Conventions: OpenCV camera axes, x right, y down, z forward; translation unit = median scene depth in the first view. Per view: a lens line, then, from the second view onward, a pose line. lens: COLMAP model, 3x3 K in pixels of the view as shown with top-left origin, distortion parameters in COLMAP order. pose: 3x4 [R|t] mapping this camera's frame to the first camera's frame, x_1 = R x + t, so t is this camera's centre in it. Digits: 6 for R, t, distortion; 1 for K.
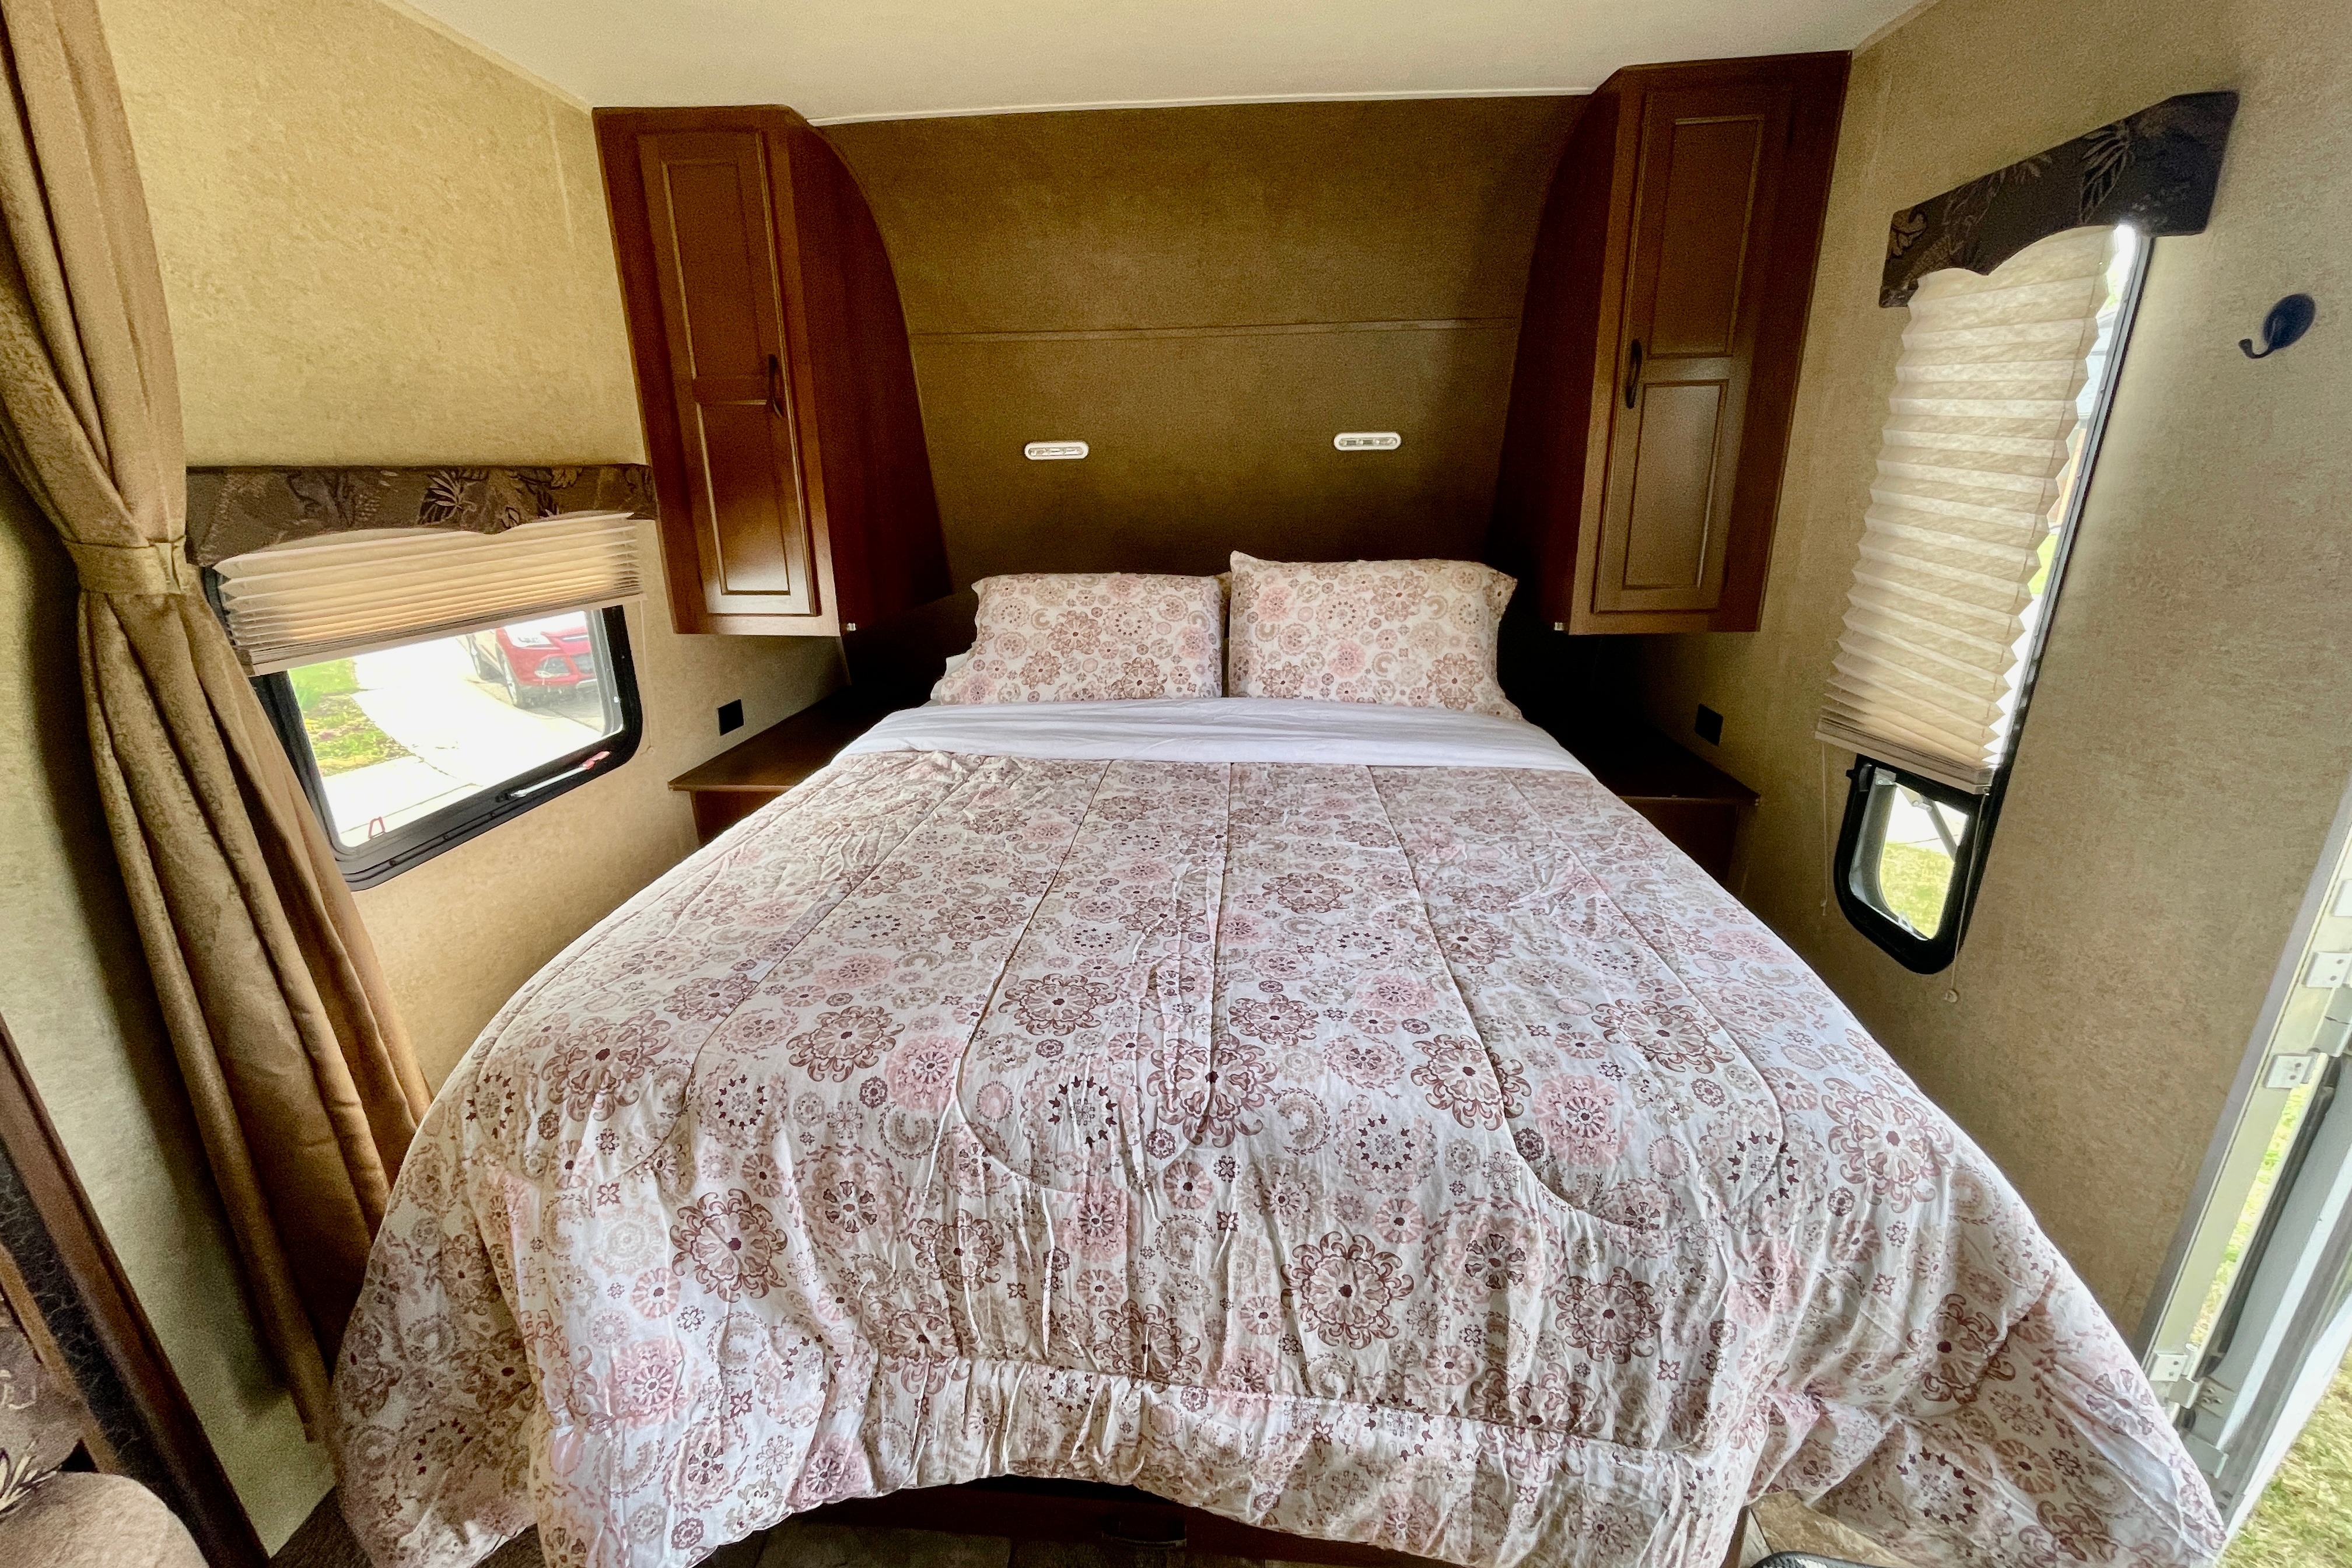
lens RADIAL K [[953.6, 0, 1174.8], [0, 953.6, 798.4], [0, 0, 1]] dist [0.001430, 0.005760]
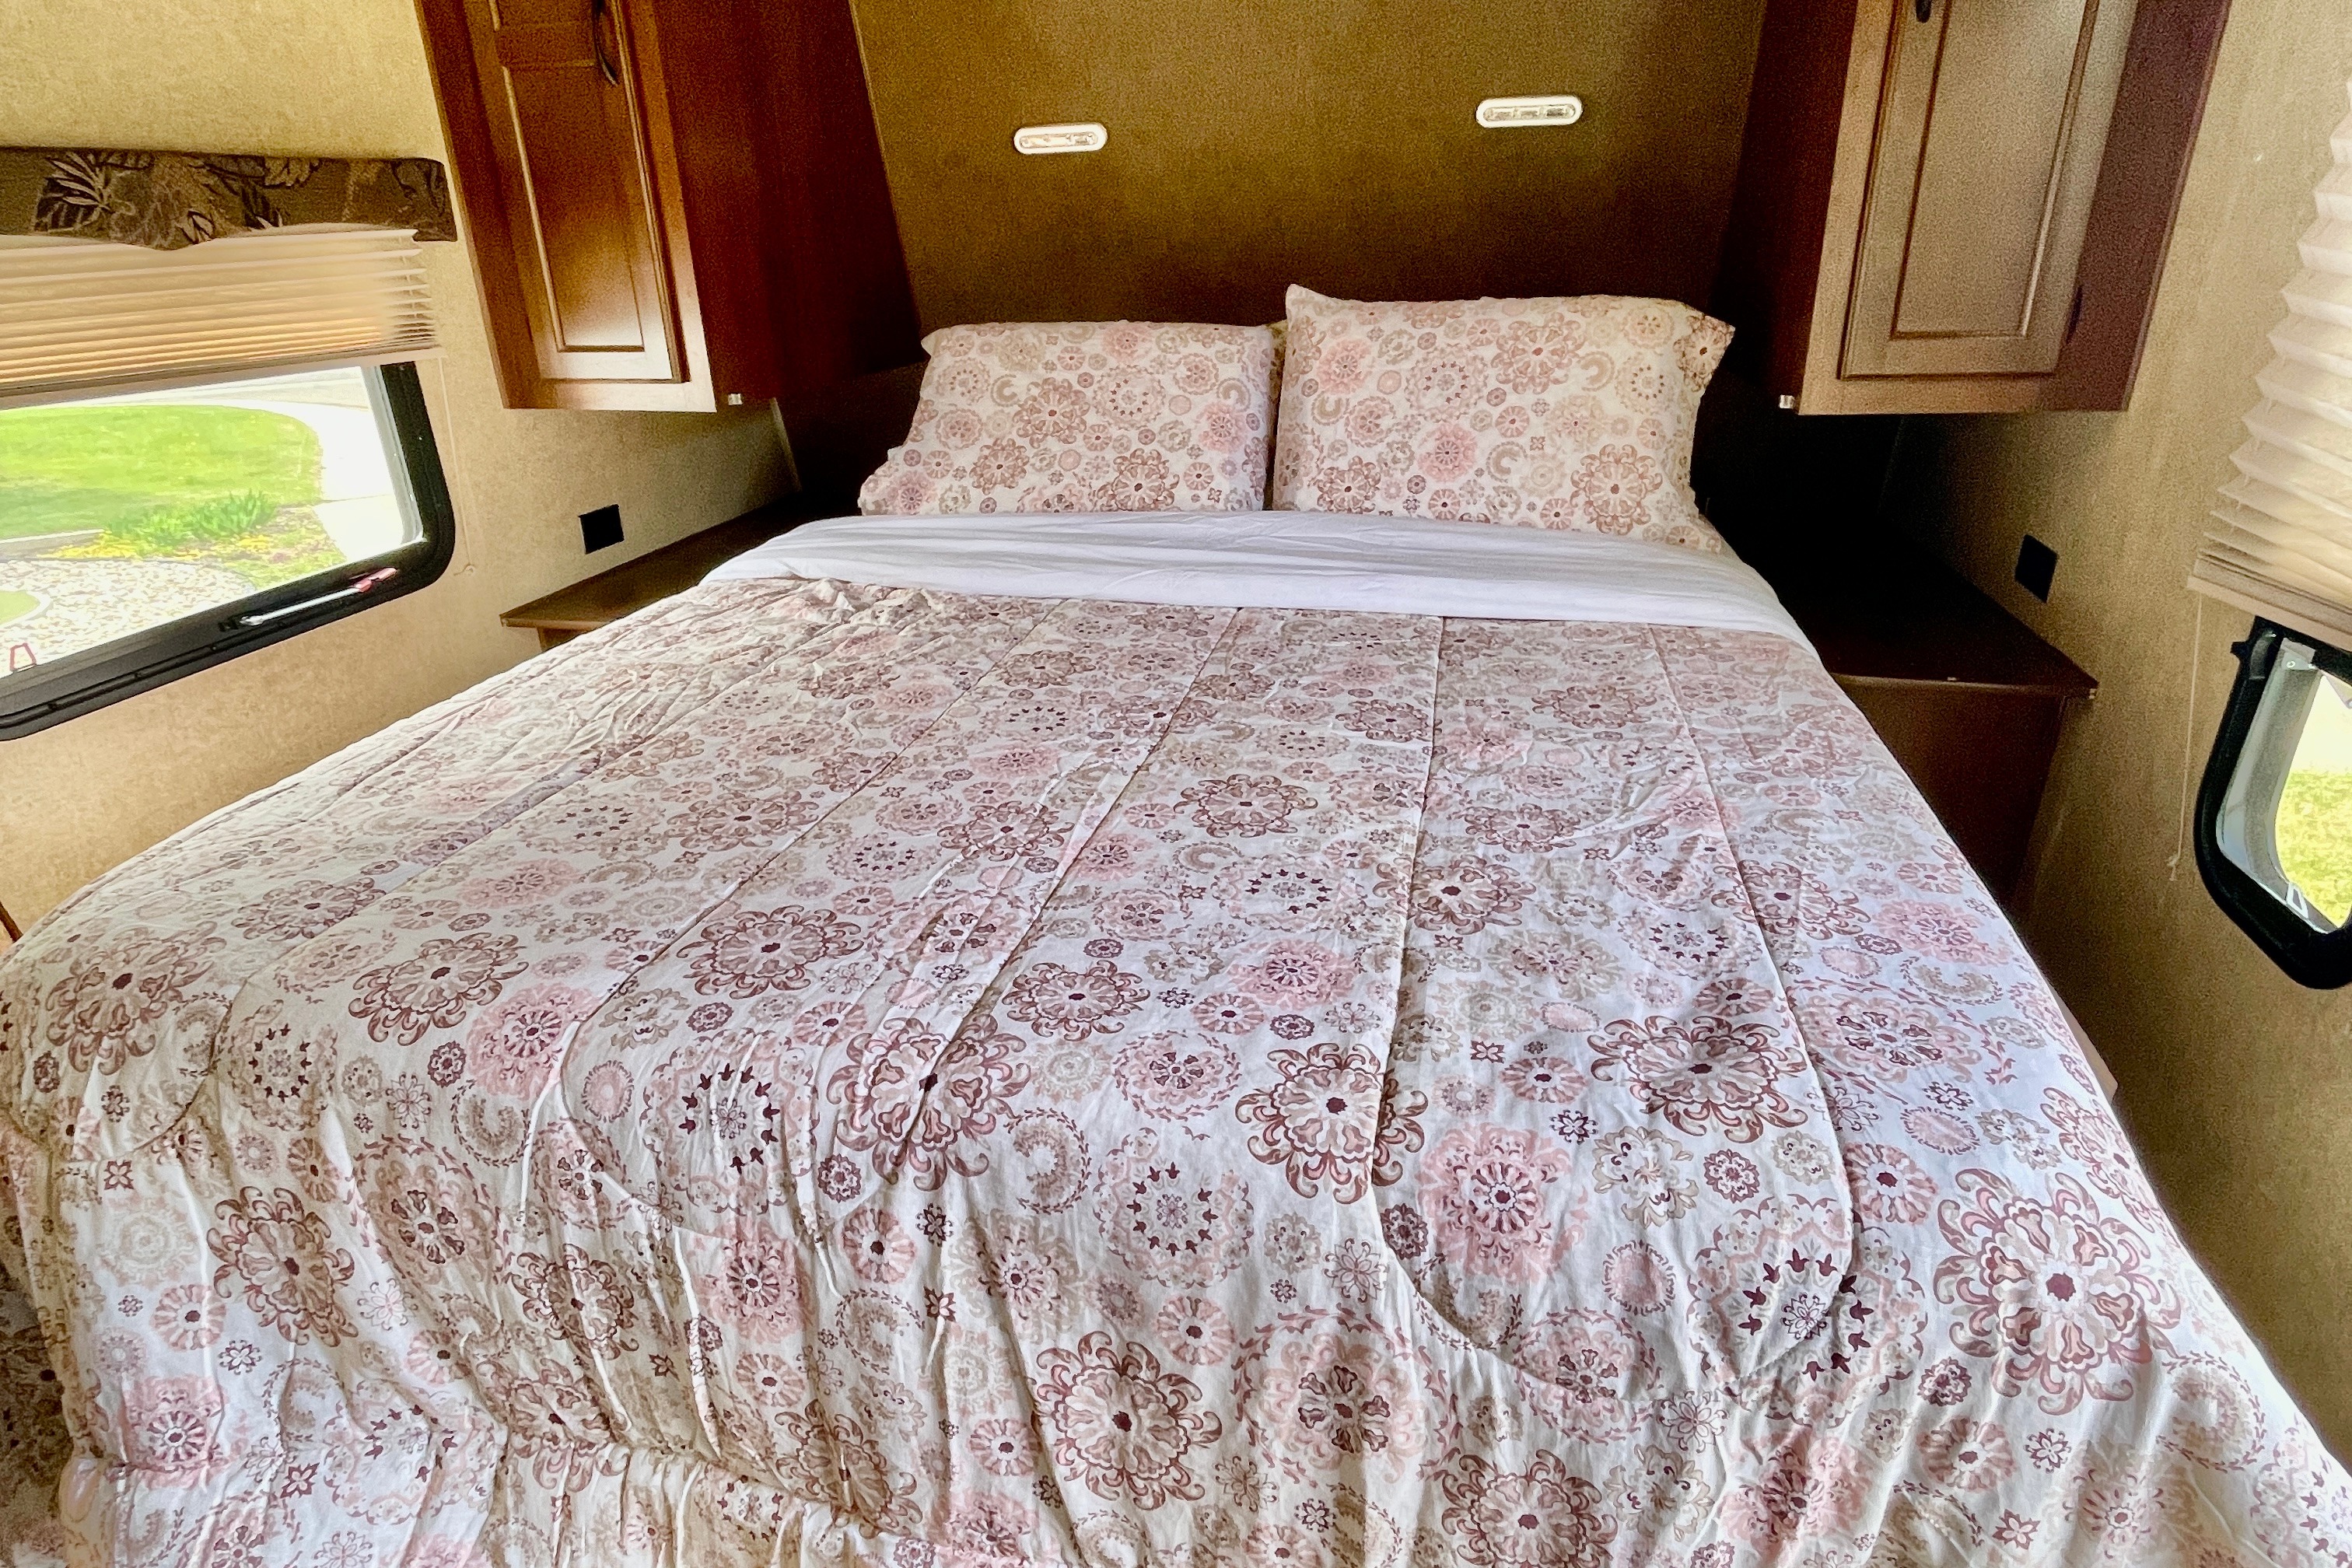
lens RADIAL K [[1311.0, 0, 1176.0], [0, 1311.0, 784.0], [0, 0, 1]] dist [0.006672, -0.001470]
pose [[0.988836, 0.046606, -0.141531, 0.306488], [-0.034439, 0.995593, 0.087232, 0.013883], [0.144973, -0.081384, 0.986083, 0.176707]]
